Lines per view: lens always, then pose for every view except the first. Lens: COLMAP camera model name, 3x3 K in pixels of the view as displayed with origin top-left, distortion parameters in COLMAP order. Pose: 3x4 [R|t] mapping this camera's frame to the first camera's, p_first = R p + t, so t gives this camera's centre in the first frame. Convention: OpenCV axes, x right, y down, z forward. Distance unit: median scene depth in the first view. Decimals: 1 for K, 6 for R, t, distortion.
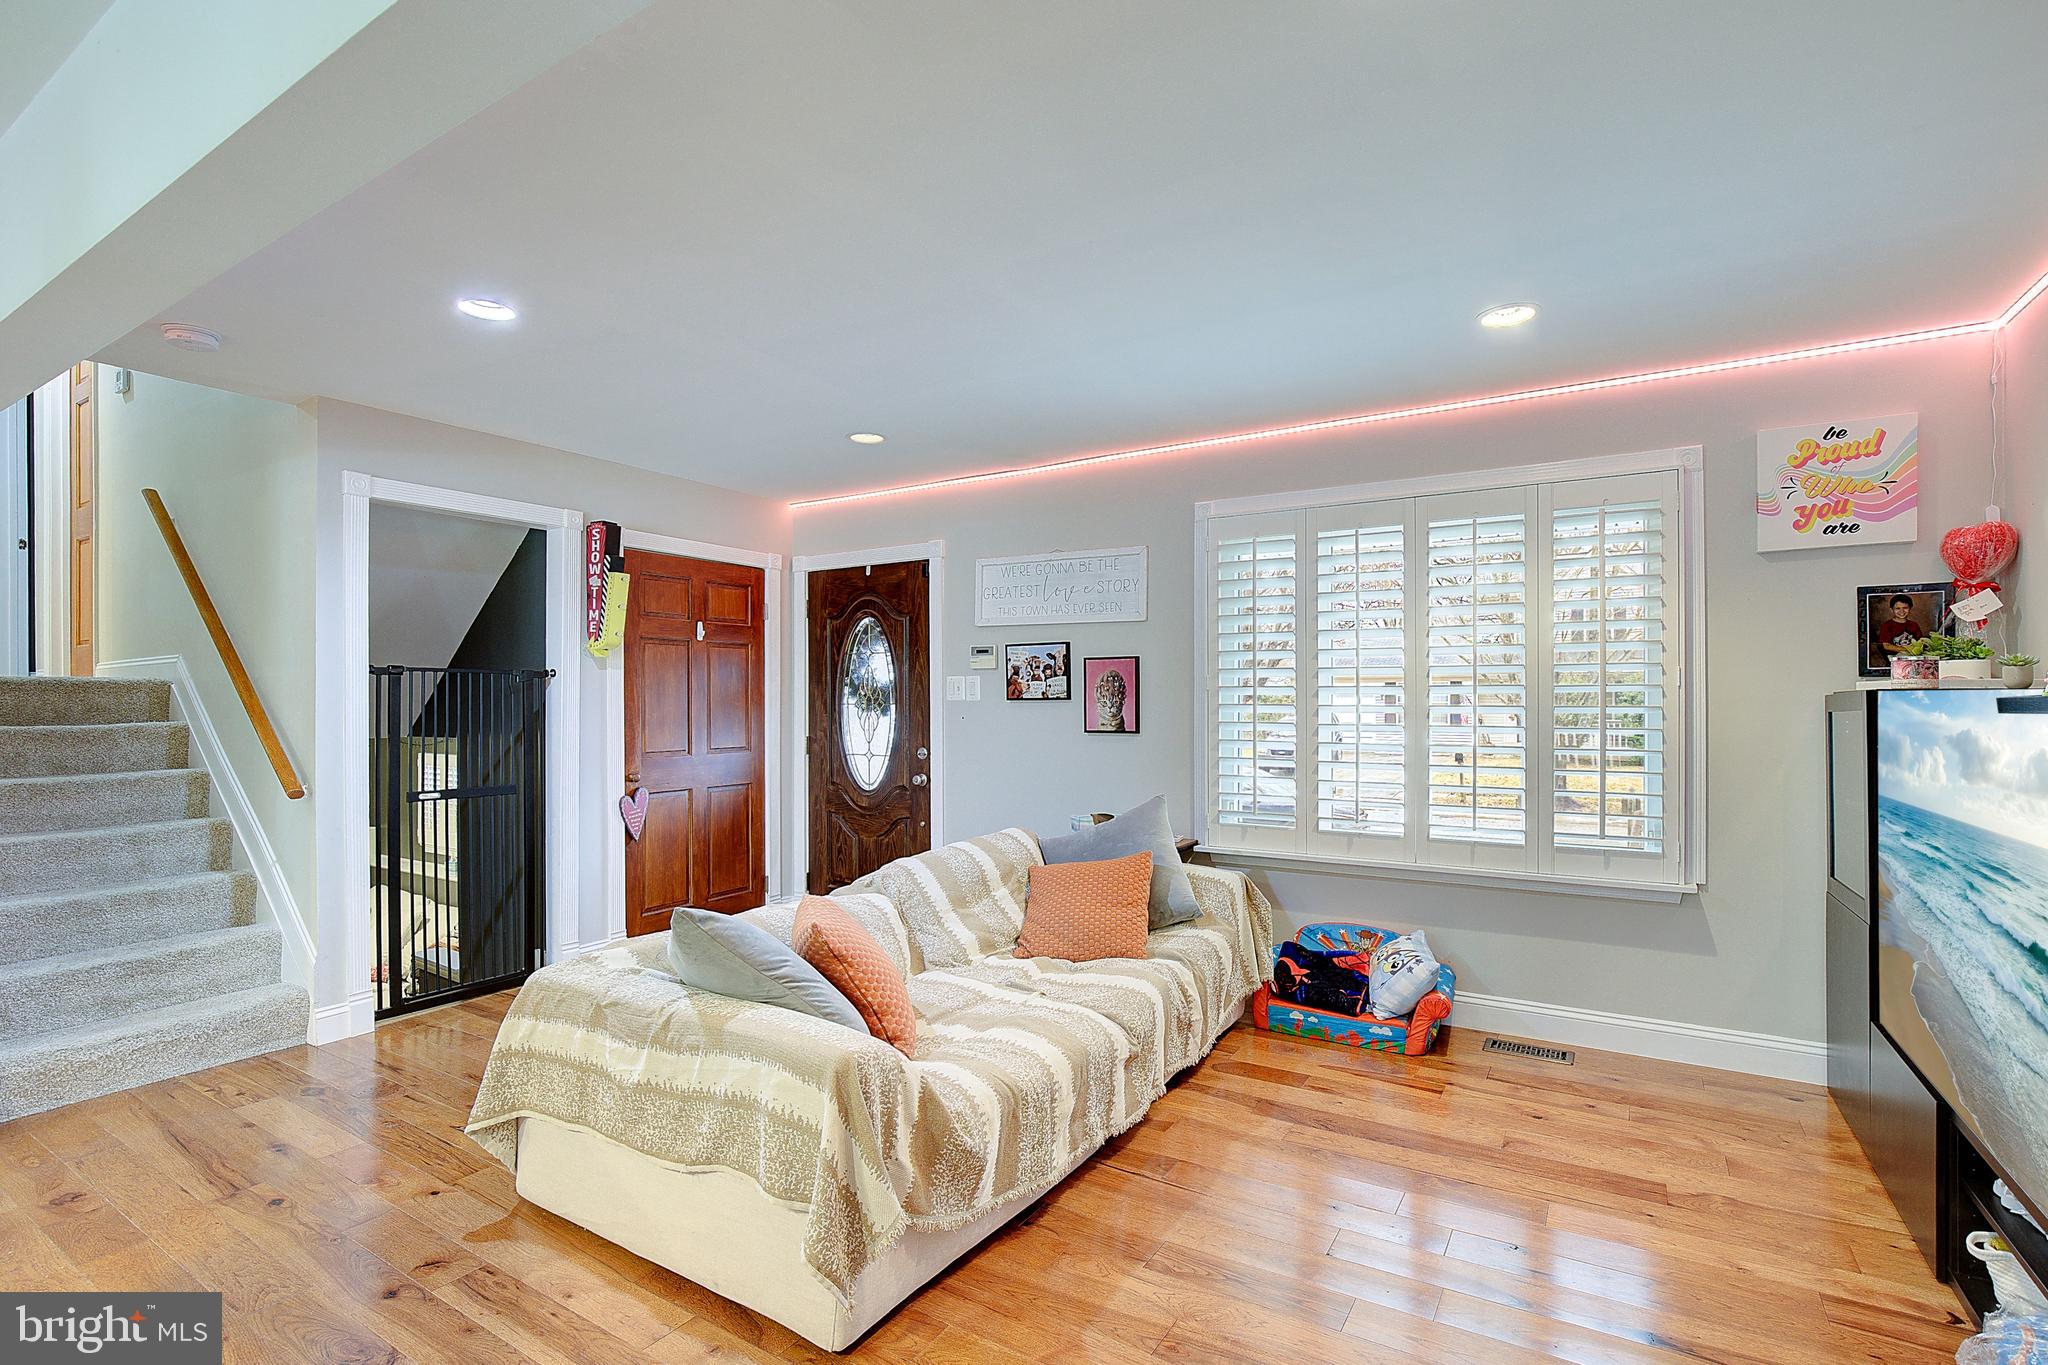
lens RADIAL K [[940.0, 0, 1047.7], [0, 940.0, 701.7], [0, 0, 1]] dist [-0.015409, 0.000507]
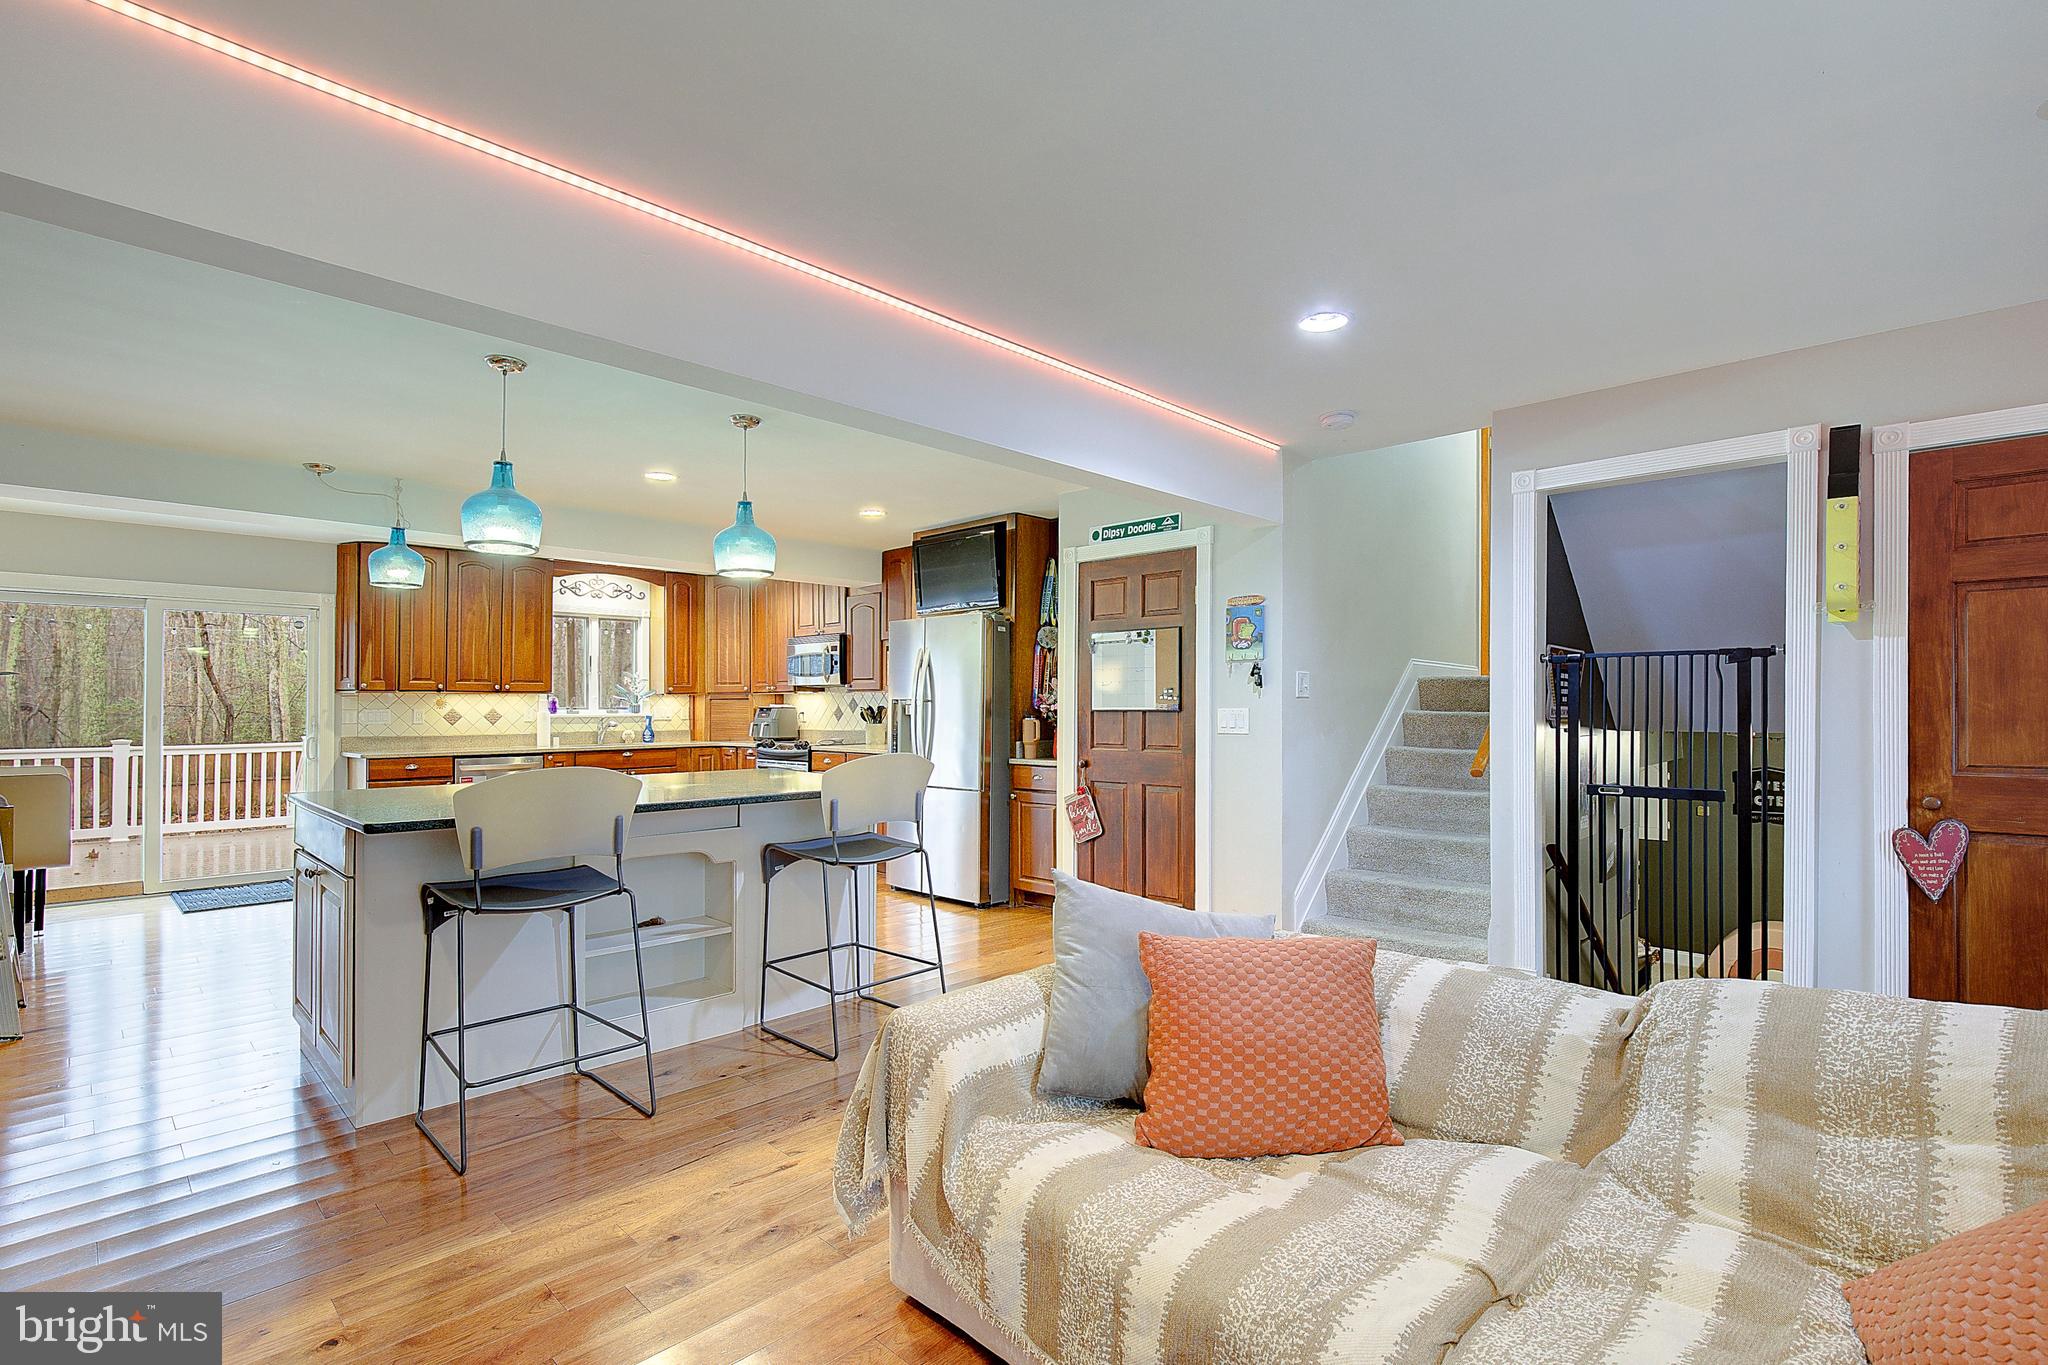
lens RADIAL K [[950.8, 0, 1037.2], [0, 950.8, 696.7], [0, 0, 1]] dist [-0.008788, -0.000108]
pose [[-0.213240, -0.008917, -0.976959, 0.330251], [0.005754, 0.999930, -0.010382, 0.012153], [0.976983, -0.007835, -0.213174, 0.562967]]
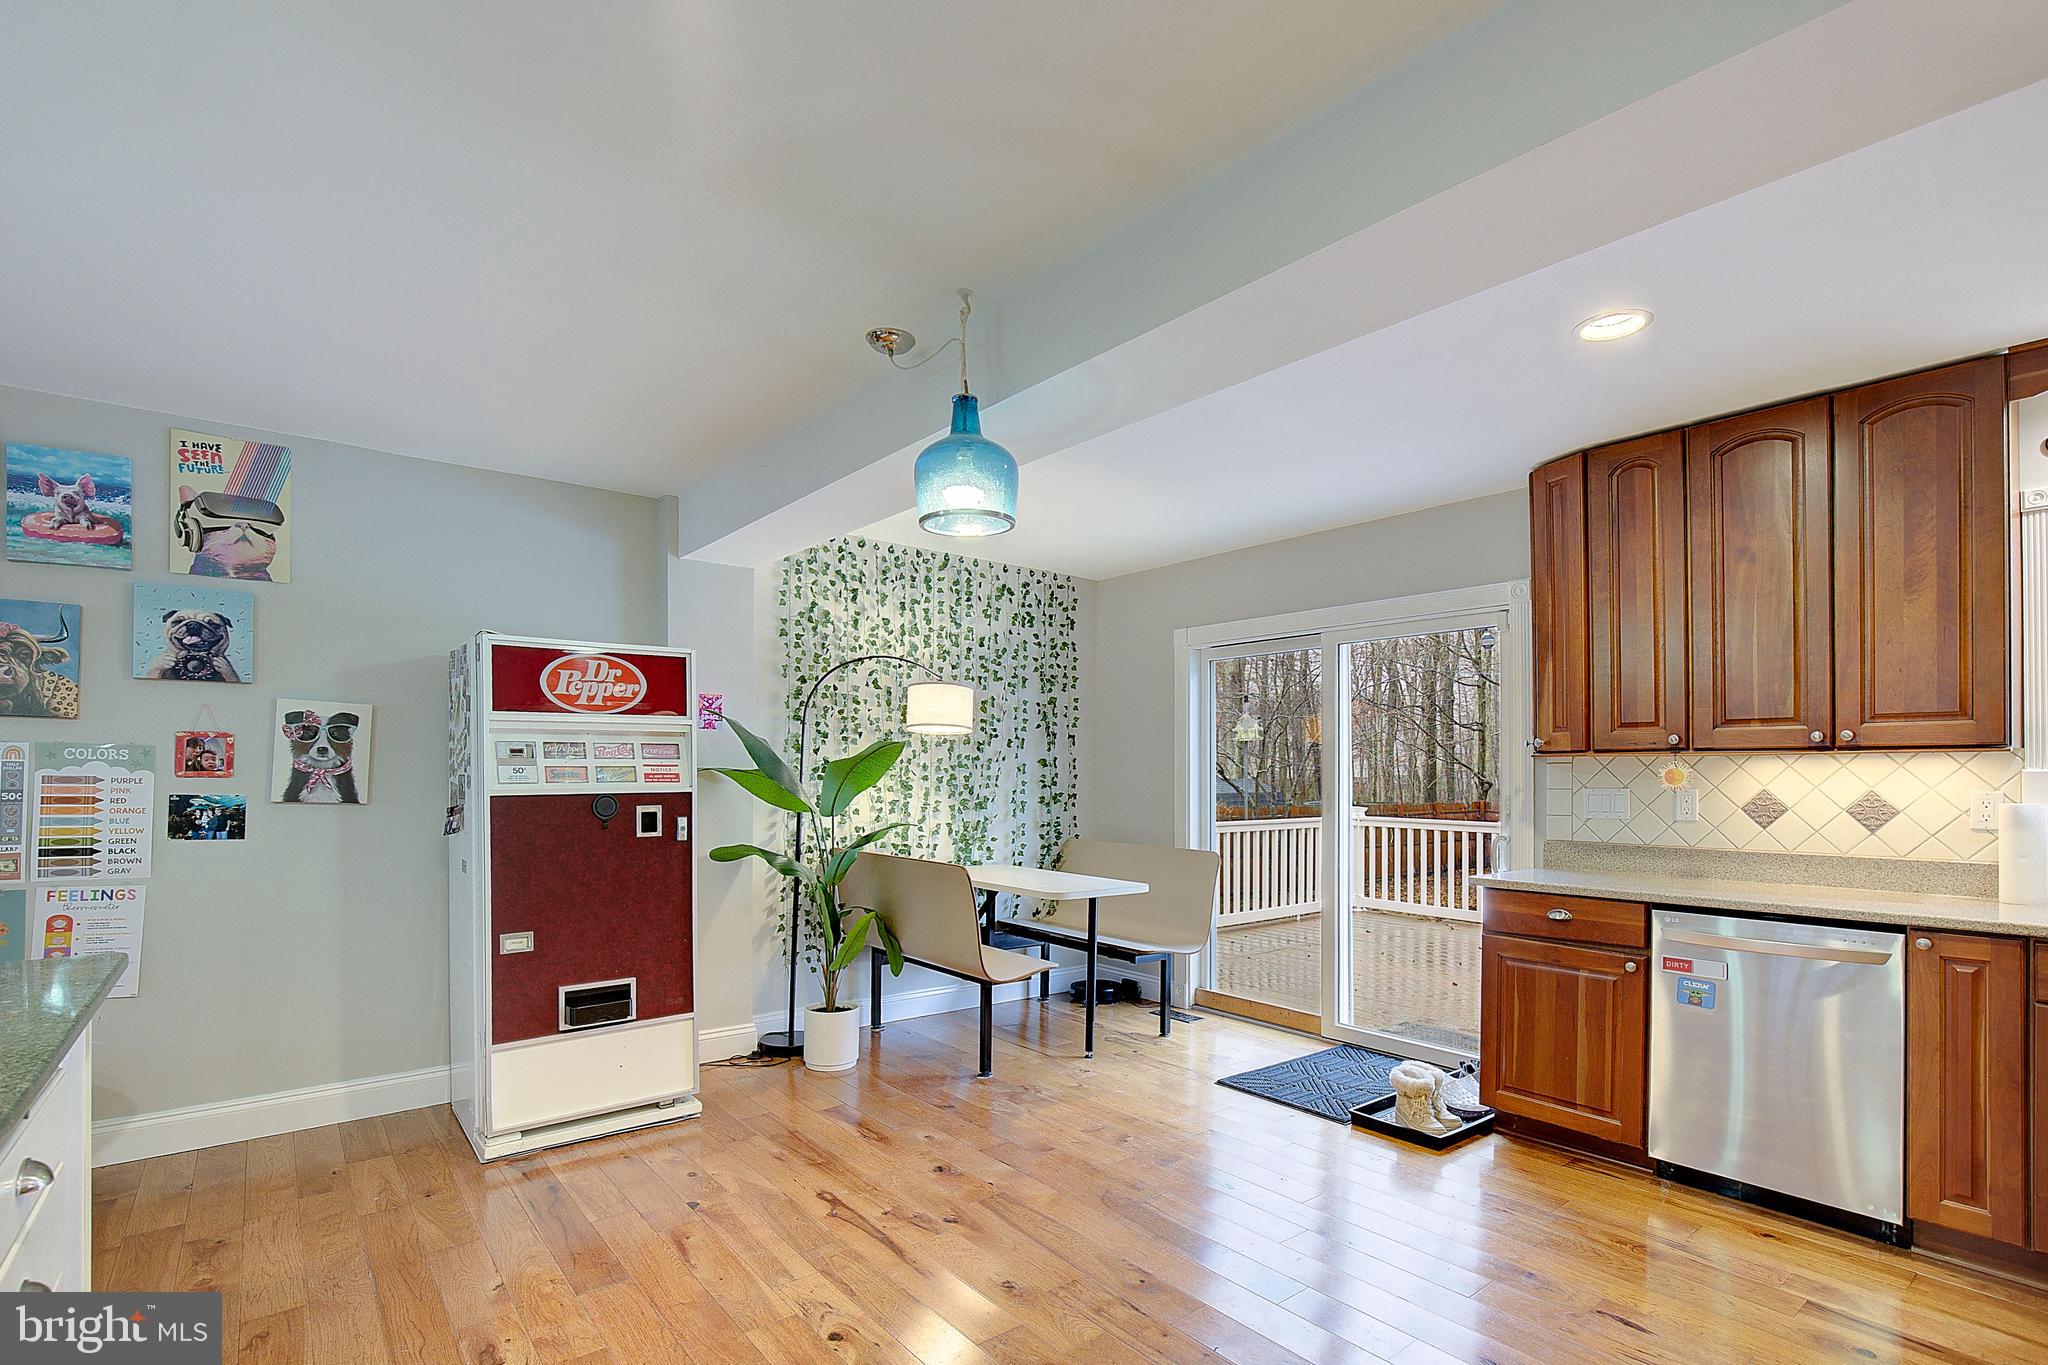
lens RADIAL K [[973.3, 0, 1052.6], [0, 973.3, 764.5], [0, 0, 1]] dist [-0.015099, 0.000257]
pose [[-0.945651, 0.000810, 0.325181, -0.816739], [-0.003139, 0.999928, -0.011619, 0.000890], [-0.325167, -0.012008, -0.945580, 0.066924]]
